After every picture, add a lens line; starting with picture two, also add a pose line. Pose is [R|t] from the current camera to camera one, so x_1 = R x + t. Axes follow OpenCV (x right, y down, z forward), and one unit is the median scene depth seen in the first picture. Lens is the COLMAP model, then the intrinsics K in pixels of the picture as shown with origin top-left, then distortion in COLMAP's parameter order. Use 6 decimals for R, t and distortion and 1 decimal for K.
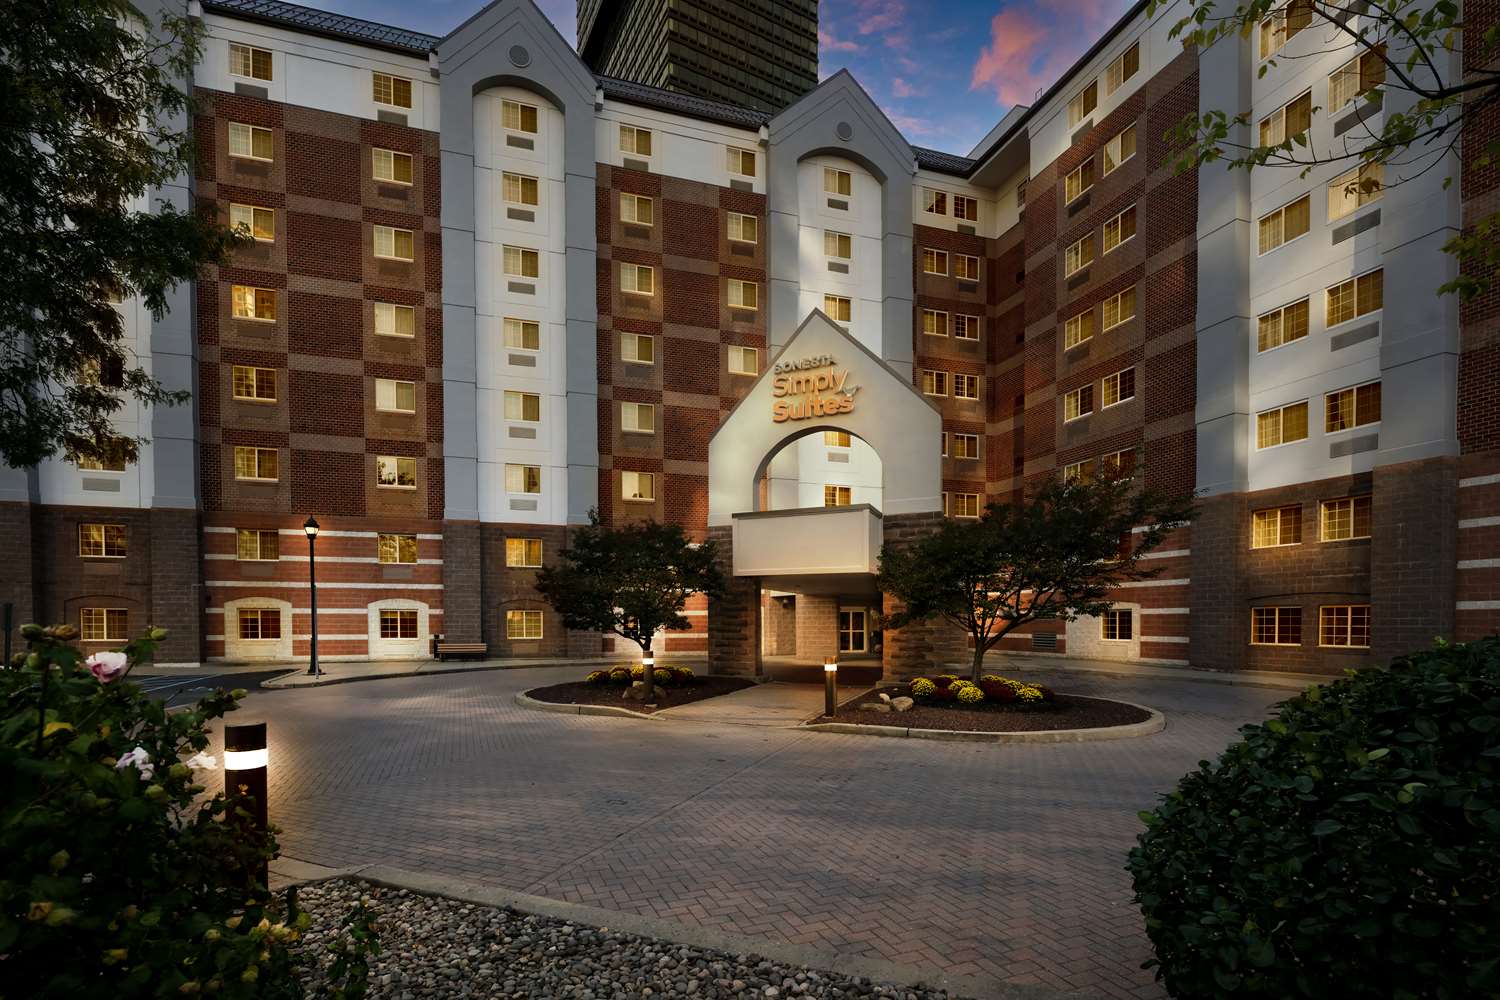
lens RADIAL K [[638.8, 0, 758.3], [0, 638.8, 625.5], [0, 0, 1]] dist [0.001440, 0.001203]
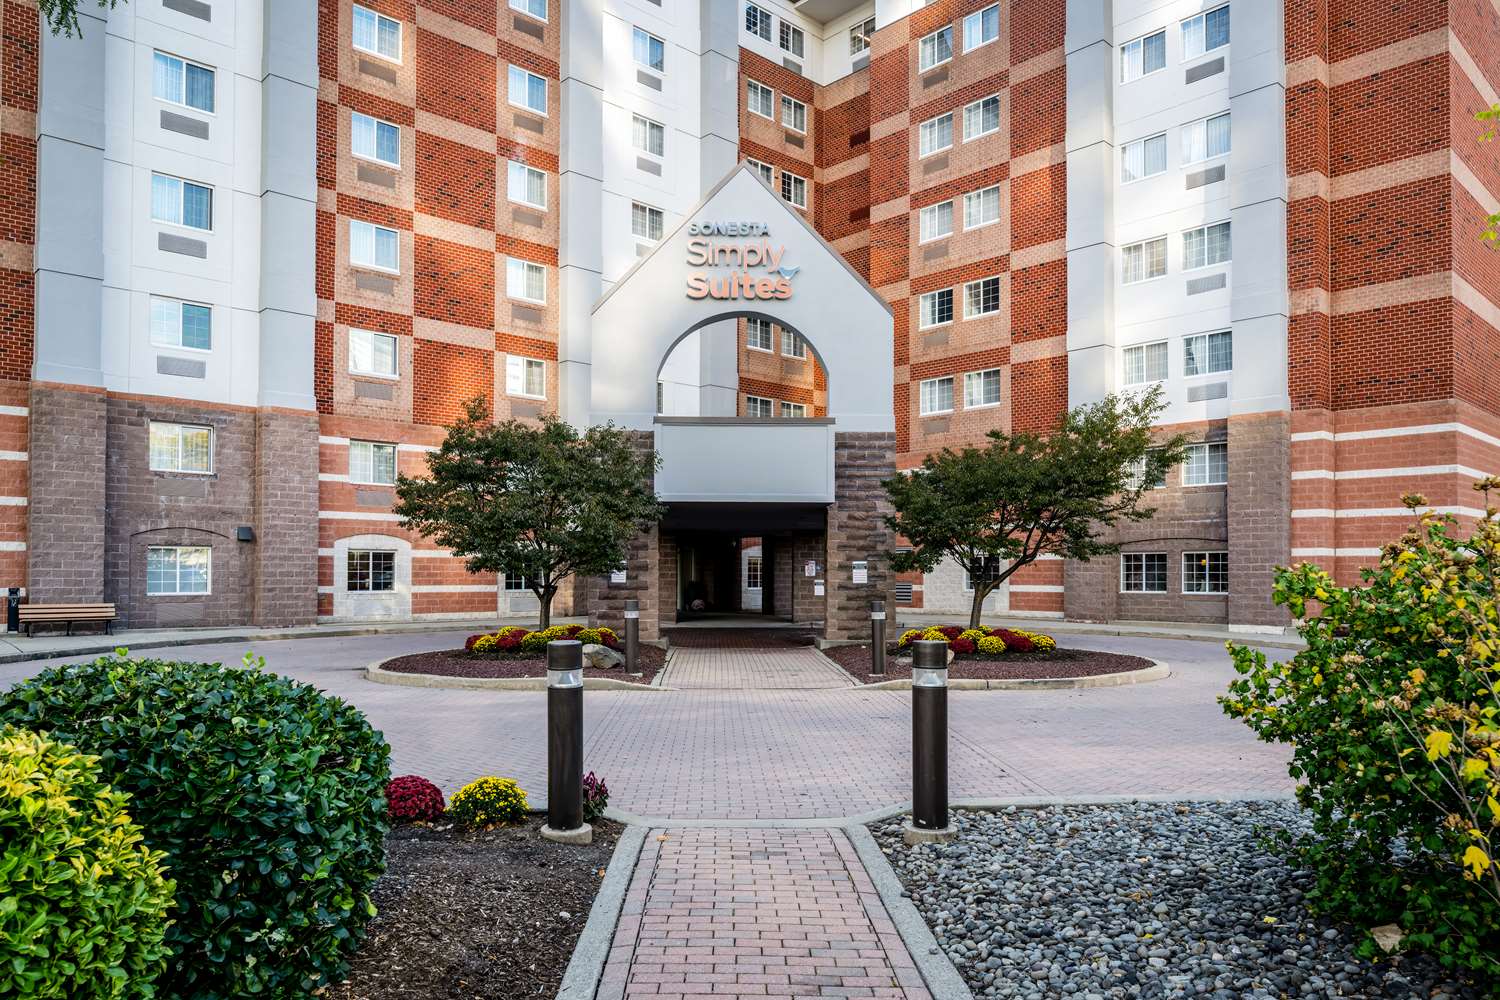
lens RADIAL K [[1002.7, 0, 726.0], [0, 1002.7, 548.9], [0, 0, 1]] dist [0.002461, 0.001100]
pose [[0.895660, 0.012455, 0.444564, -0.334179], [0.003114, 0.999408, -0.034274, 0.011995], [-0.444728, 0.032082, 0.895091, -0.046042]]
